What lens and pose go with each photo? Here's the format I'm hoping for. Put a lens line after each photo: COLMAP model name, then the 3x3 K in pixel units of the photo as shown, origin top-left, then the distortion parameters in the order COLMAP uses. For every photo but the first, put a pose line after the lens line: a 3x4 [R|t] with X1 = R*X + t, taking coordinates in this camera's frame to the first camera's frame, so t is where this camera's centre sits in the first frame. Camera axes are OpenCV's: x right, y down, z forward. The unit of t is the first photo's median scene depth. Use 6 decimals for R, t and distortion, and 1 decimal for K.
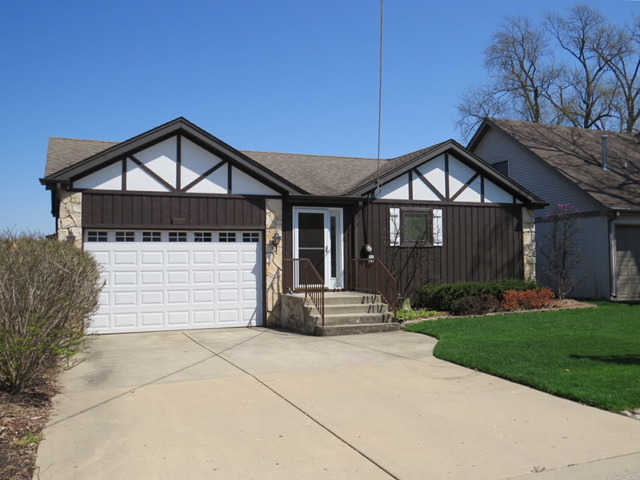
lens RADIAL K [[605.2, 0, 322.7], [0, 605.2, 242.0], [0, 0, 1]] dist [0.029588, 0.000000]
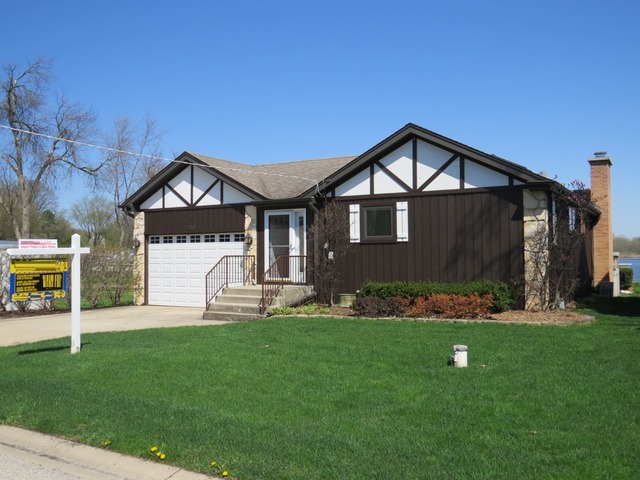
lens RADIAL K [[605.2, 0, 322.8], [0, 605.2, 238.3], [0, 0, 1]] dist [0.029588, 0.000000]
pose [[0.597765, -0.018167, -0.801465, 0.917952], [0.025863, 0.999660, -0.003369, 0.002088], [0.801254, -0.018714, 0.598032, 0.376660]]
